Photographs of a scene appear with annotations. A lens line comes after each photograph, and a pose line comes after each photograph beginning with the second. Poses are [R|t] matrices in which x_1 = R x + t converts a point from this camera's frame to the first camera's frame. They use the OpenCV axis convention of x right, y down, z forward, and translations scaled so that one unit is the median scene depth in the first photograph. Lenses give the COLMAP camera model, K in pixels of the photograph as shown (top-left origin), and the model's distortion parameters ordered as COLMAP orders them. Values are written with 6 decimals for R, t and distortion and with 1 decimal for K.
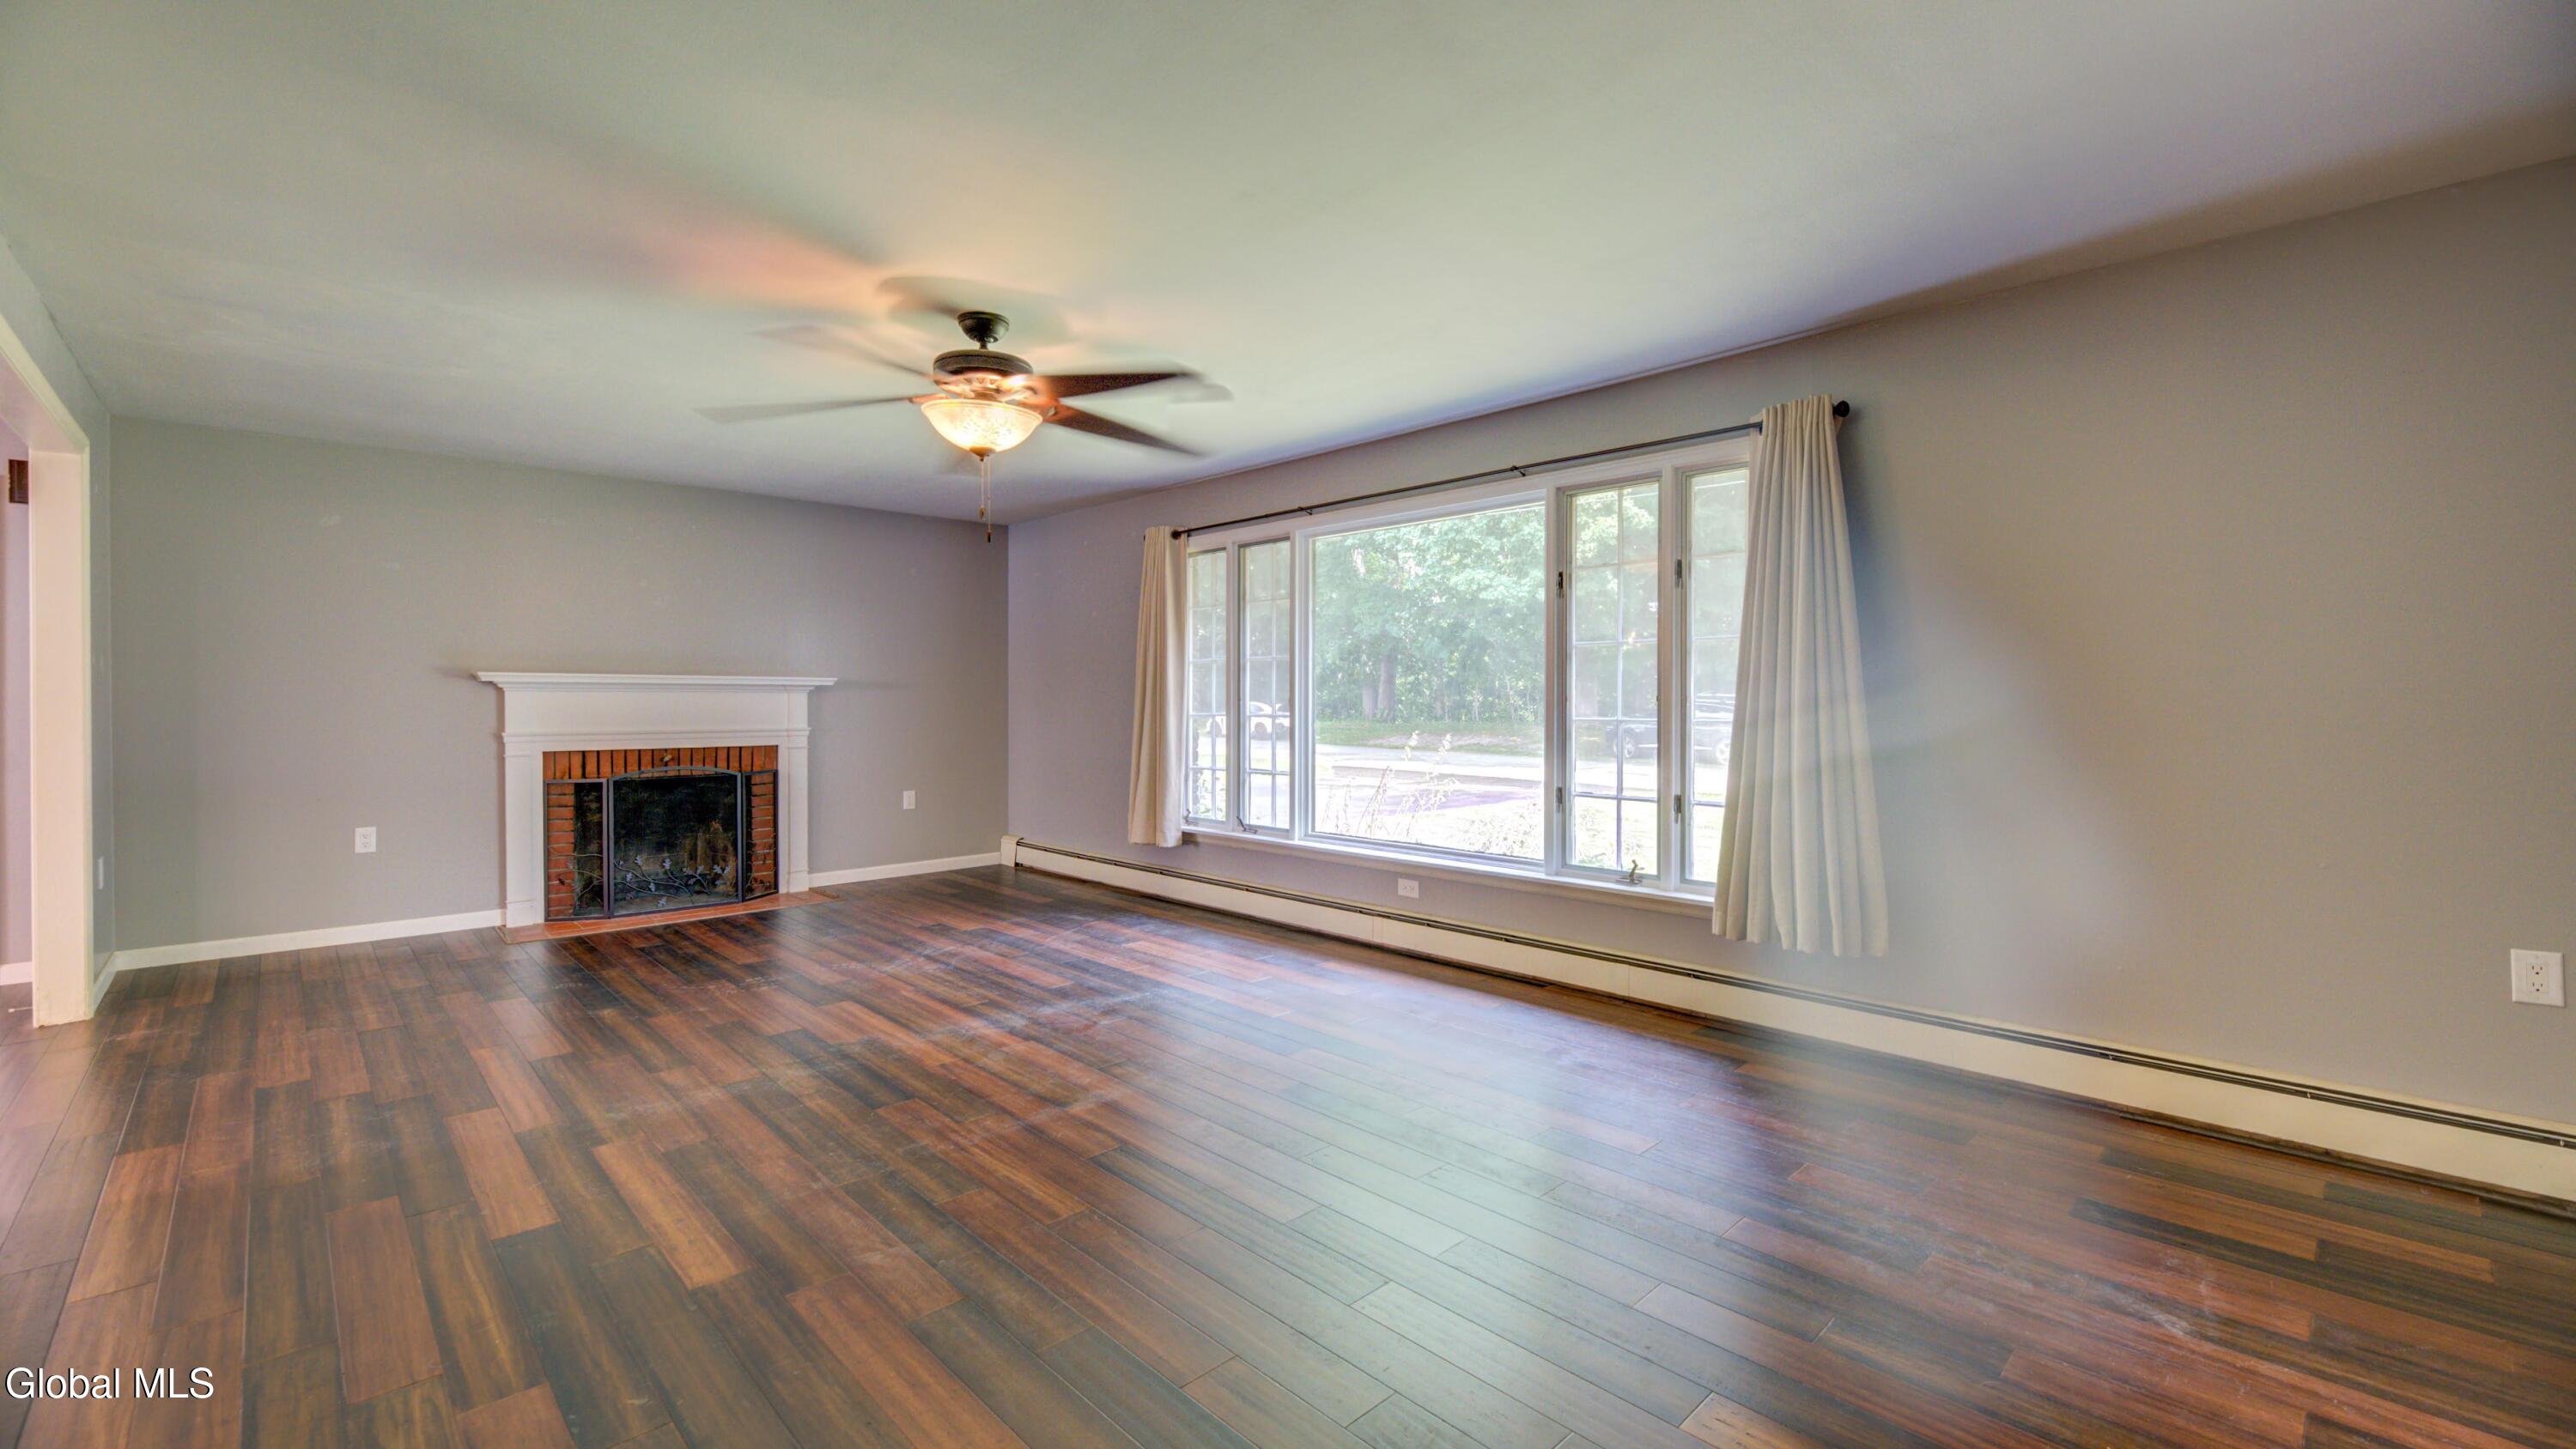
lens RADIAL K [[1034.0, 0, 1286.8], [0, 1034.0, 716.0], [0, 0, 1]] dist [0.003355, -0.001158]
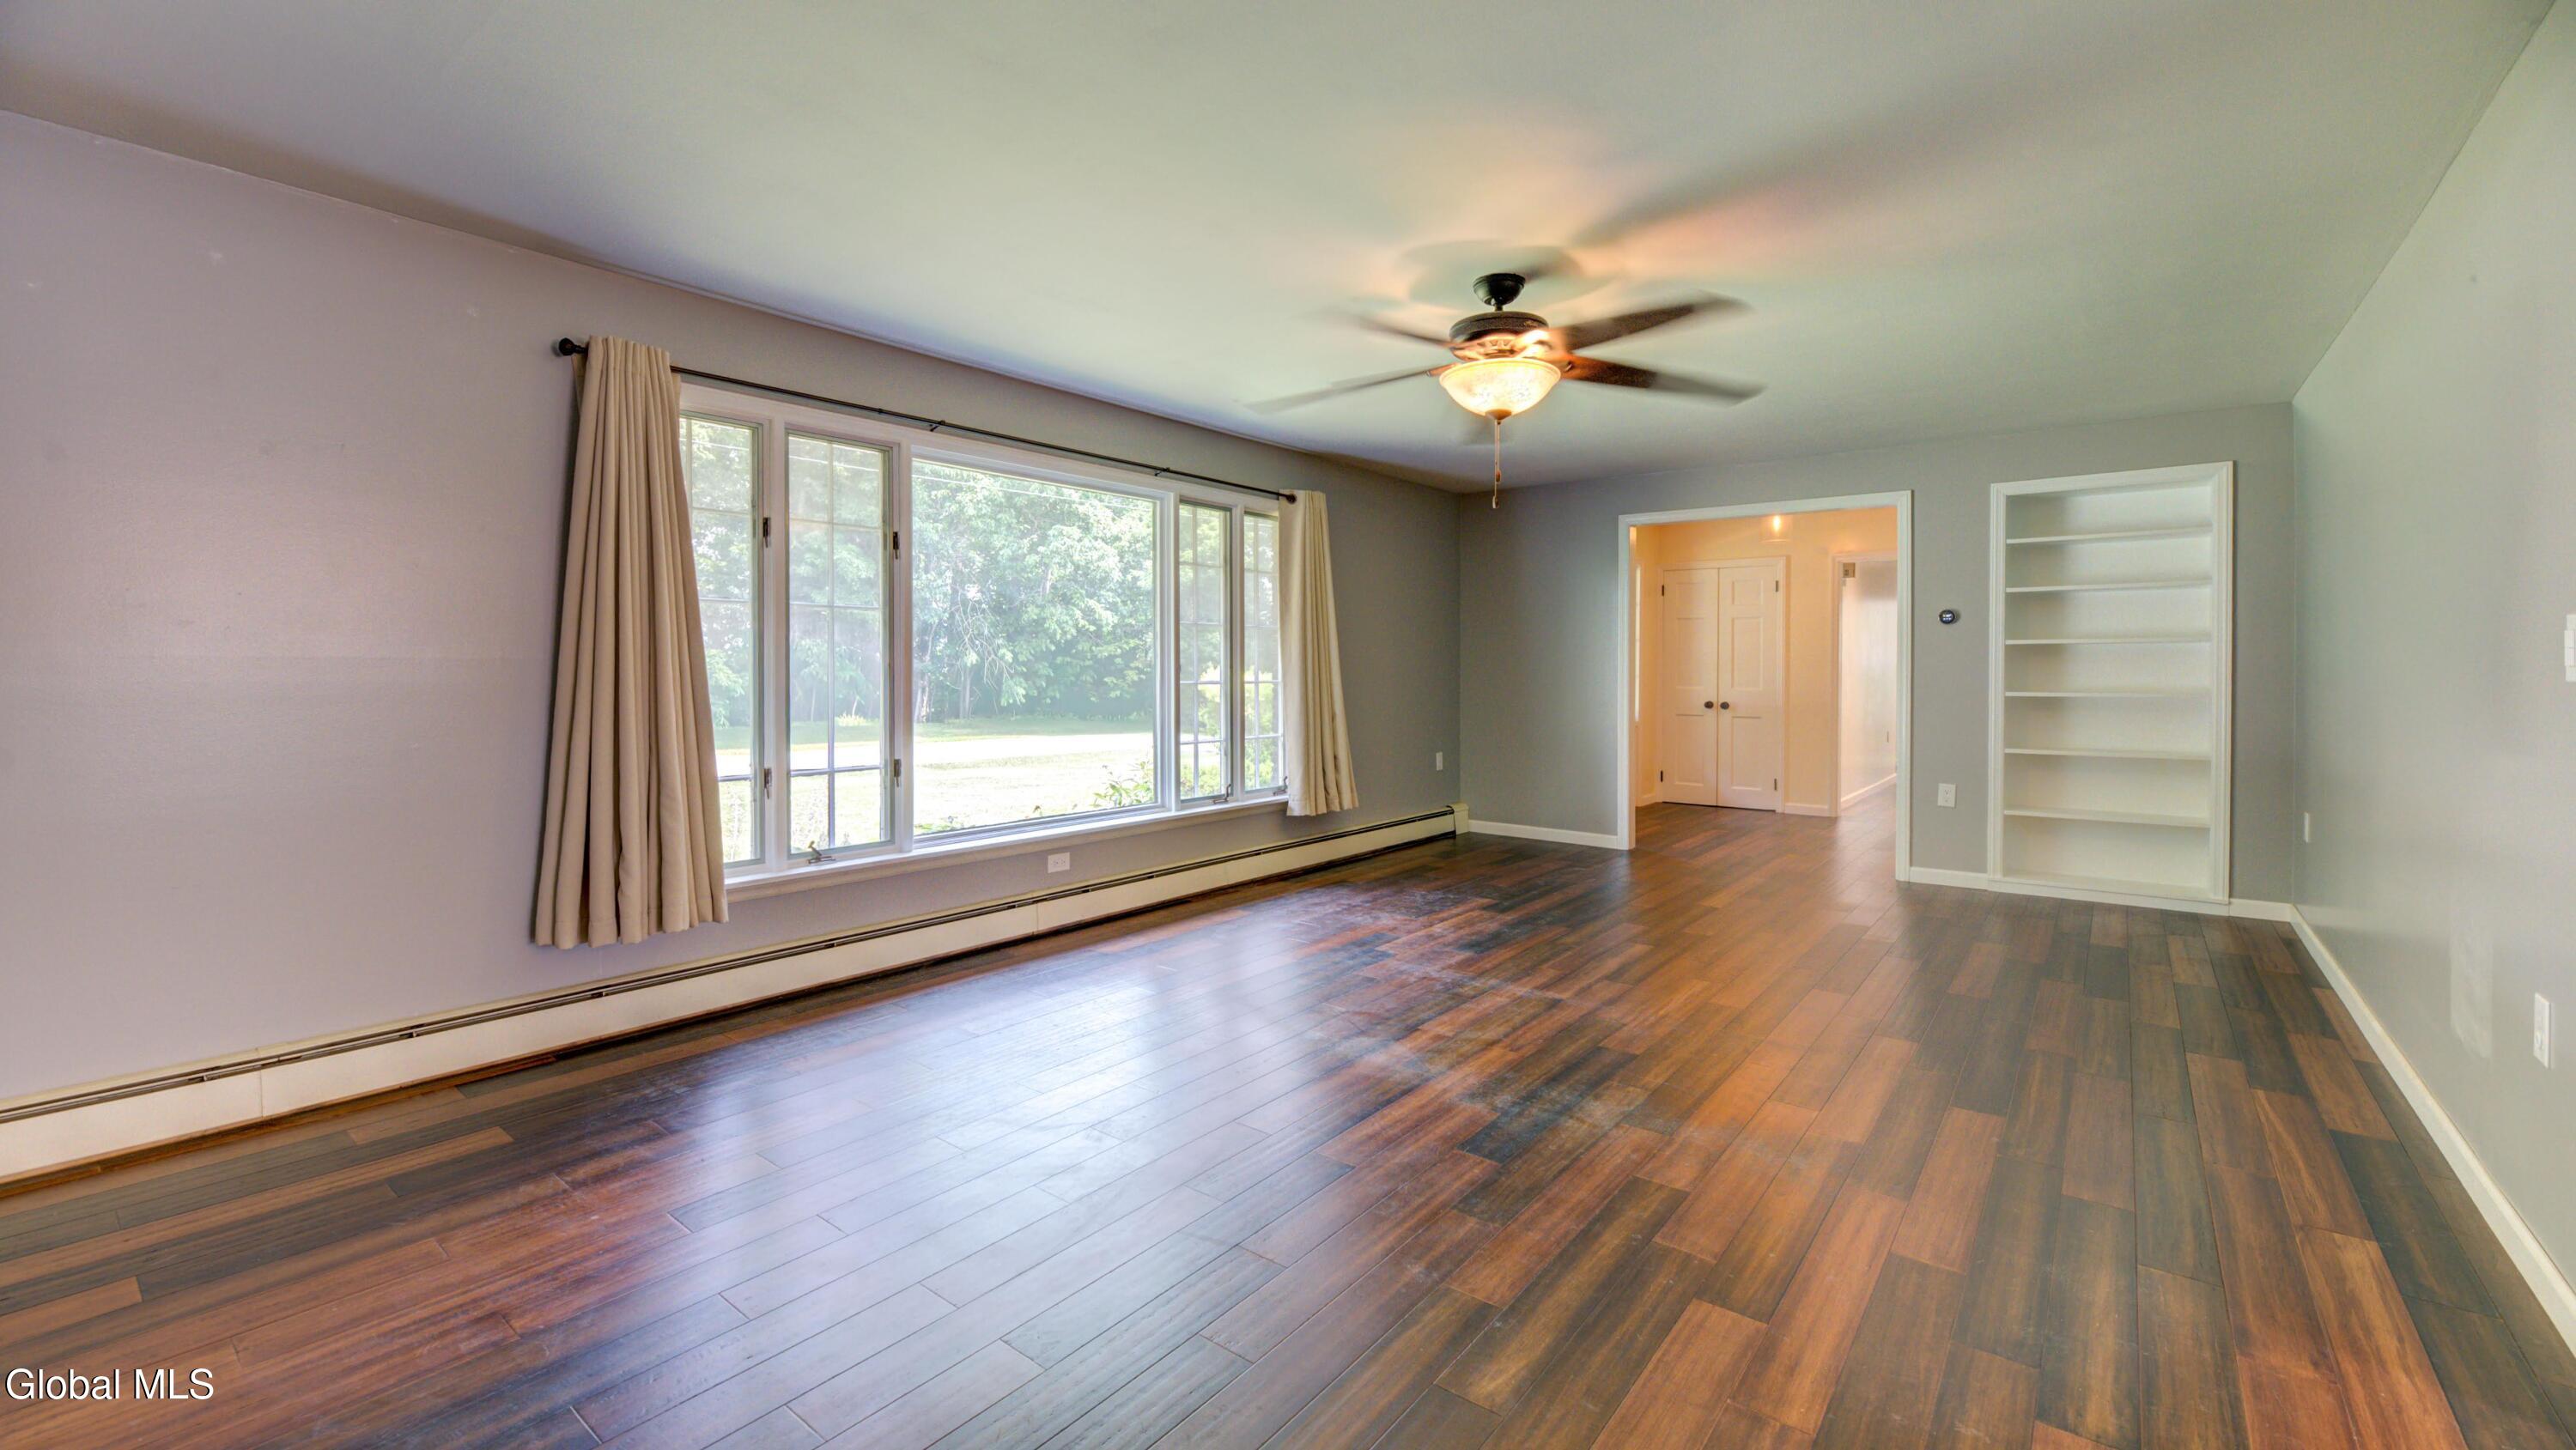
lens RADIAL K [[1034.1, 0, 1272.8], [0, 1034.1, 671.1], [0, 0, 1]] dist [0.003355, -0.001158]
pose [[-0.110525, -0.000126, 0.993873, -1.197982], [0.016422, 0.999863, 0.001953, -0.014088], [-0.993738, 0.016537, -0.110507, 1.264360]]
